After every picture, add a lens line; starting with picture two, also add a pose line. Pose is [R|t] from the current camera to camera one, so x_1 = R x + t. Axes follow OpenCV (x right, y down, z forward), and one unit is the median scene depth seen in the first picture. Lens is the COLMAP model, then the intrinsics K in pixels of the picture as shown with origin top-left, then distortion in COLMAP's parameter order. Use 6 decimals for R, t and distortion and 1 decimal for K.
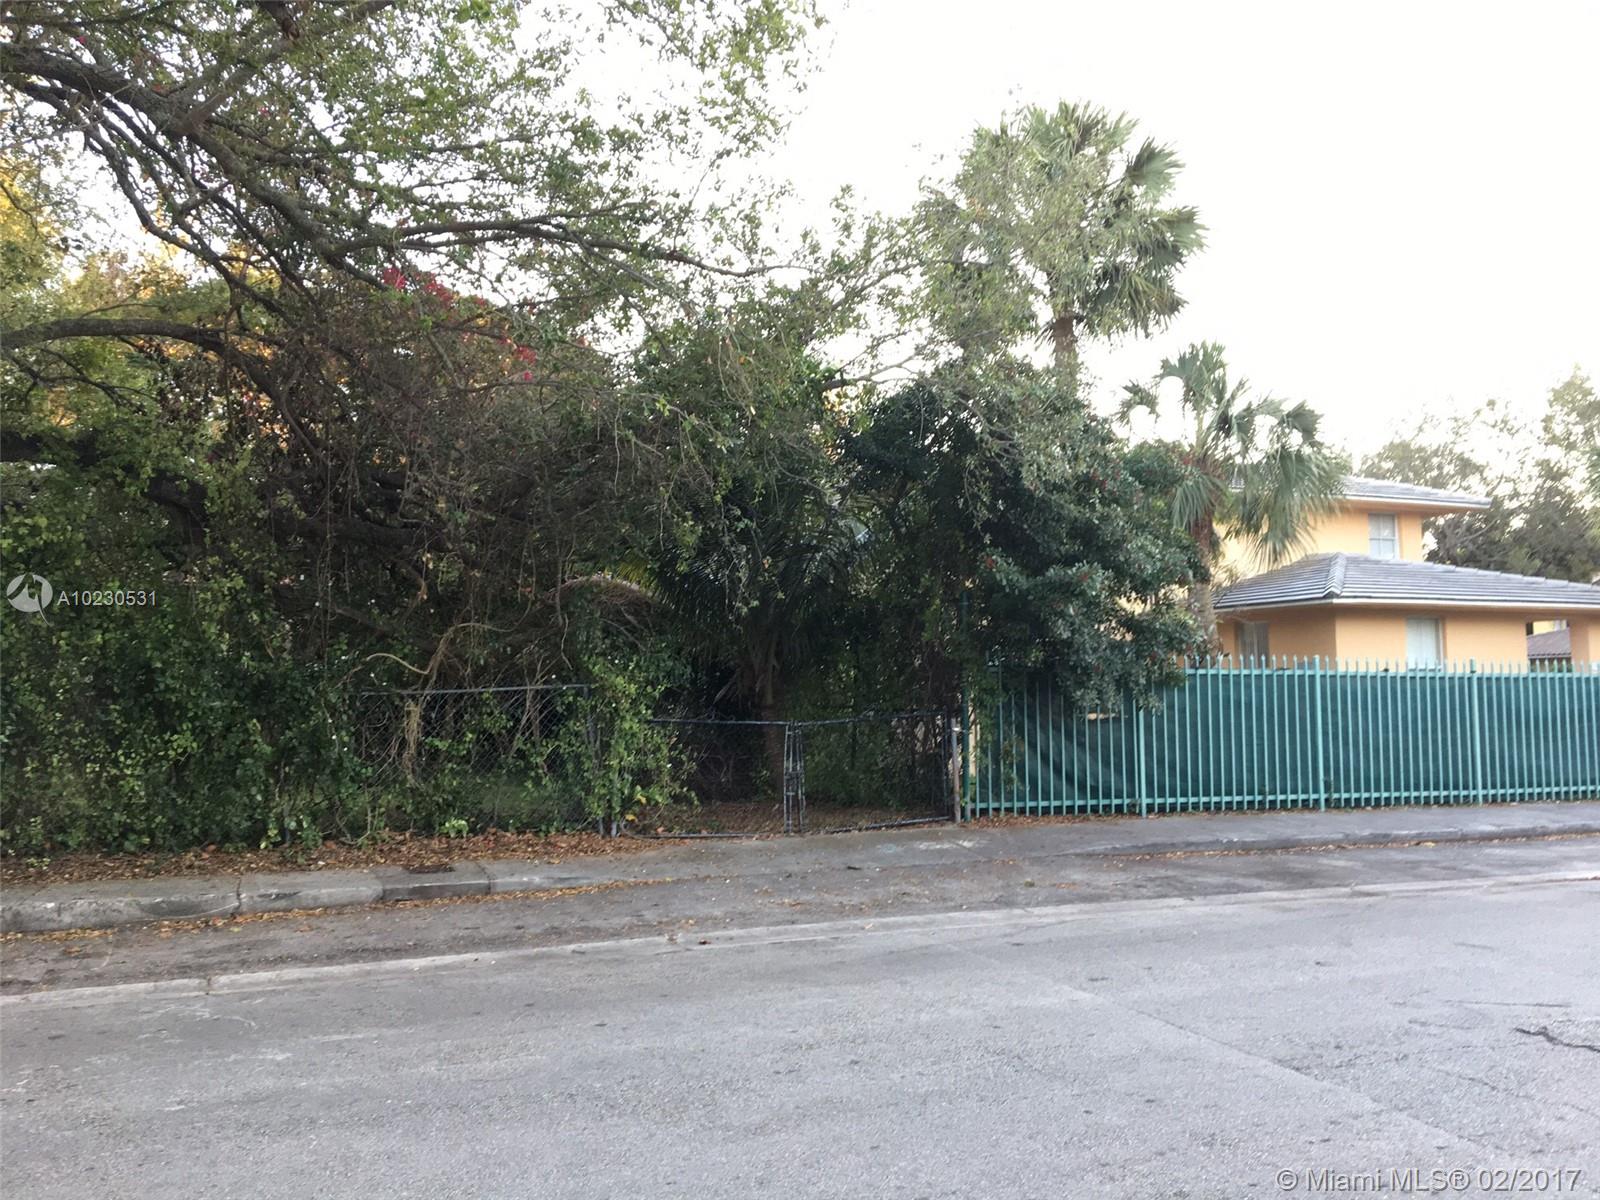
lens RADIAL K [[1358.6, 0, 810.0], [0, 1358.6, 584.1], [0, 0, 1]] dist [0.097400, -0.139887]
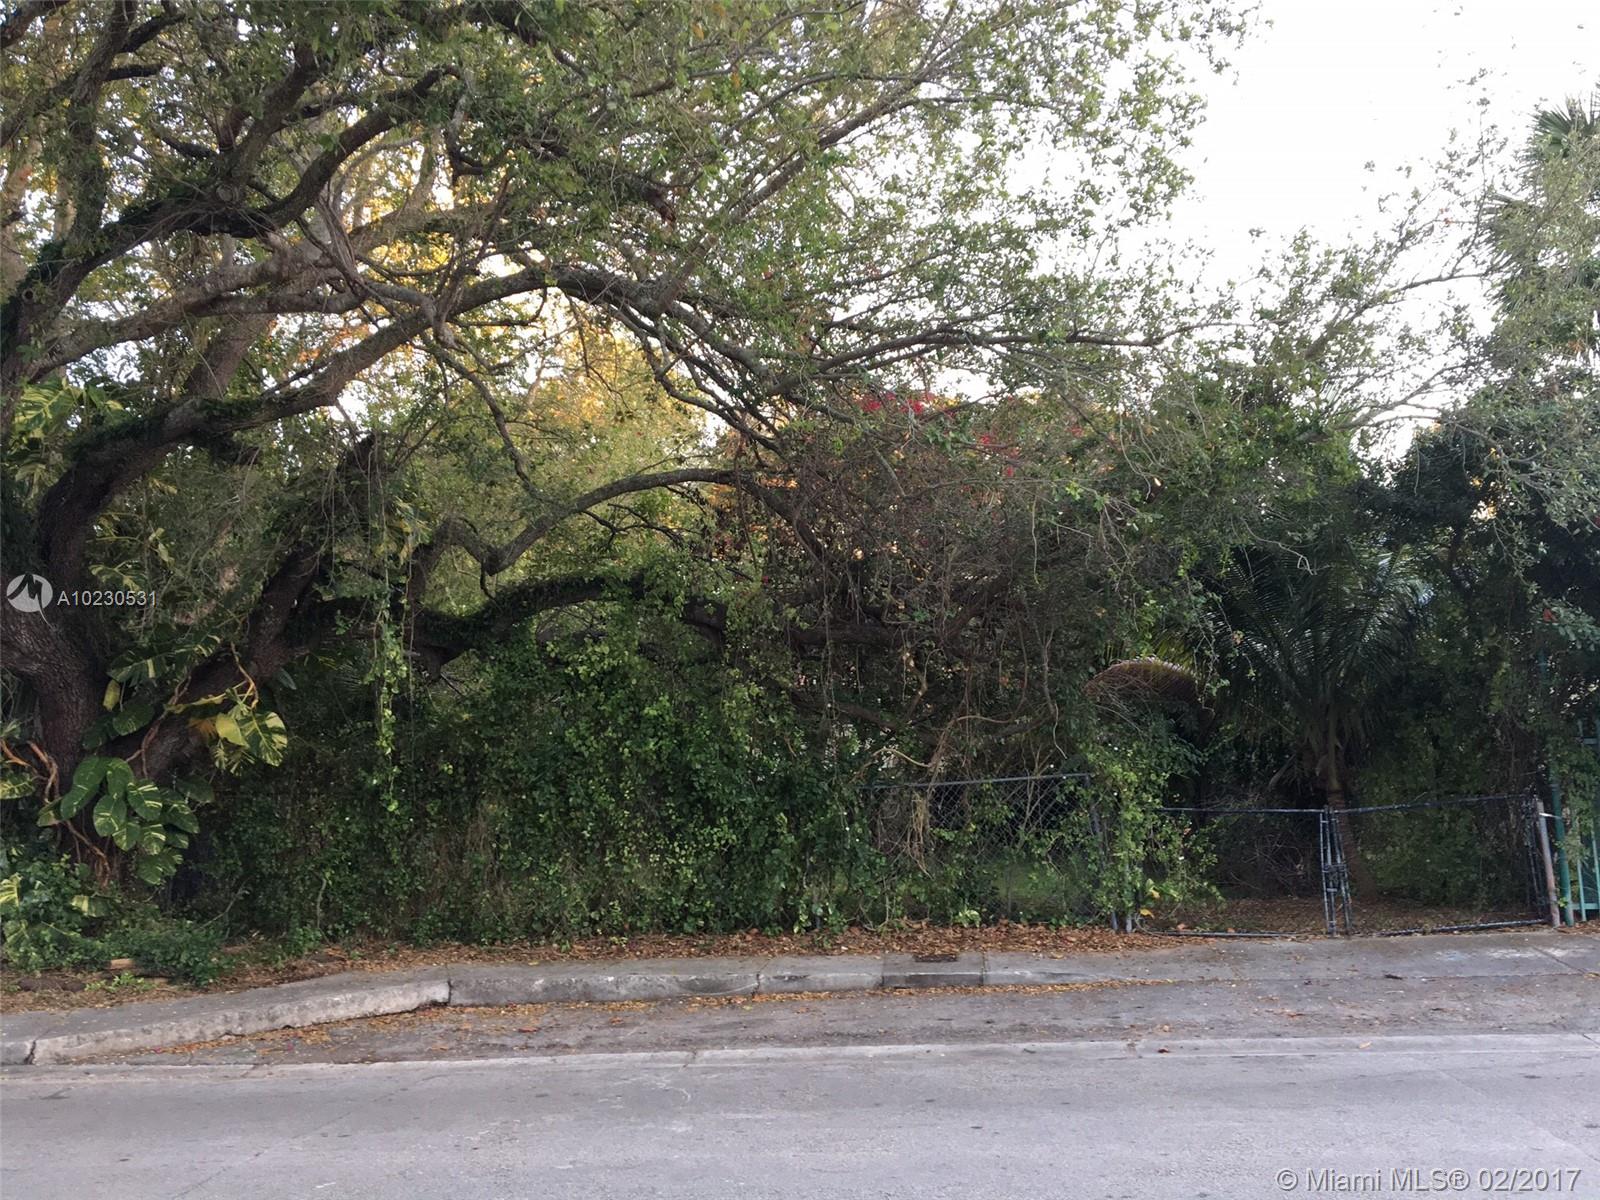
lens RADIAL K [[1358.6, 0, 790.7], [0, 1358.6, 583.5], [0, 0, 1]] dist [0.097400, -0.139887]
pose [[0.884149, -0.094108, -0.457629, 0.120279], [0.065582, 0.994804, -0.077870, 0.000373], [0.462579, 0.038836, 0.885727, 0.026360]]
